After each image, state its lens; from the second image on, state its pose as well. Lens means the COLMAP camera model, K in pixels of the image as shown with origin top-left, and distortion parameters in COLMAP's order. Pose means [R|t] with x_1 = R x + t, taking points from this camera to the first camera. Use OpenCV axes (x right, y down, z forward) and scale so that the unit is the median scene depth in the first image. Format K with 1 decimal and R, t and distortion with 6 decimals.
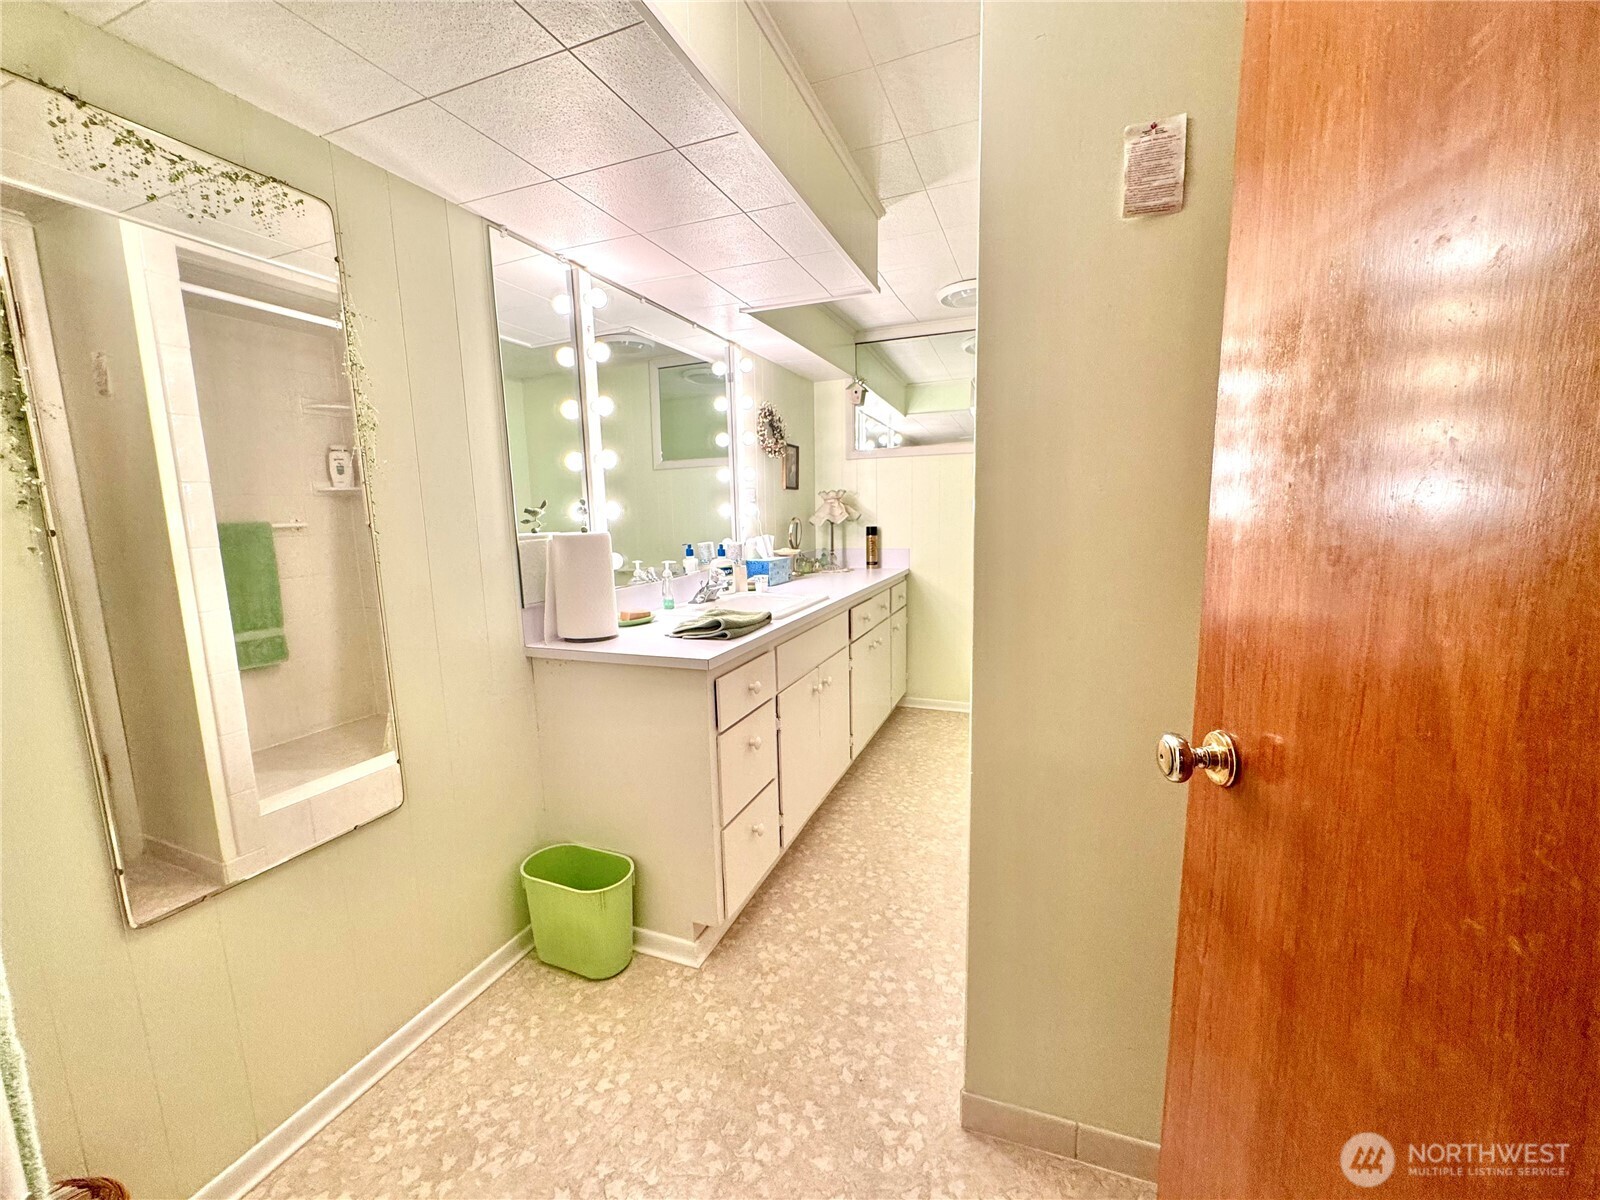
lens RADIAL K [[639.1, 0, 802.9], [0, 639.1, 602.6], [0, 0, 1]] dist [-0.002720, -0.000195]
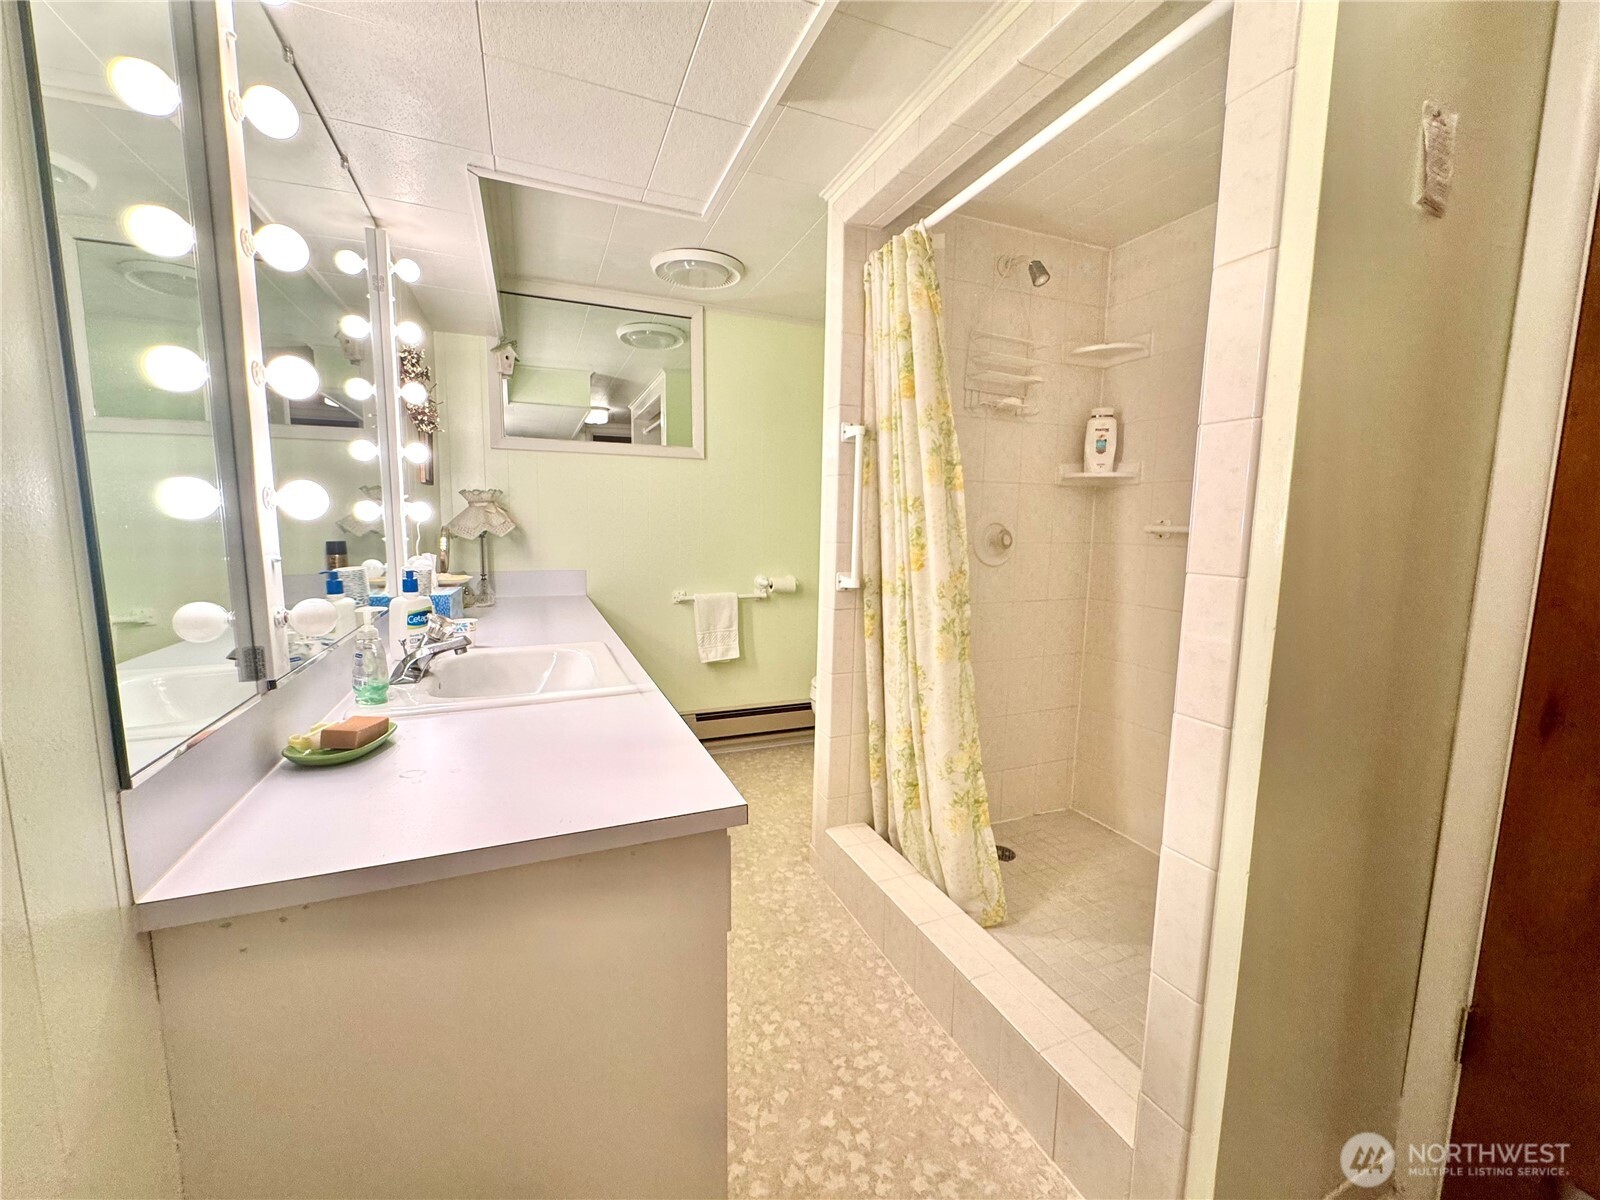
lens RADIAL K [[639.1, 0, 802.9], [0, 639.1, 602.6], [0, 0, 1]] dist [-0.002720, -0.000195]
pose [[0.719861, -0.053404, 0.692061, -0.382423], [0.070904, 0.997478, 0.003220, -0.057044], [-0.690488, 0.046751, 0.721832, 0.495868]]
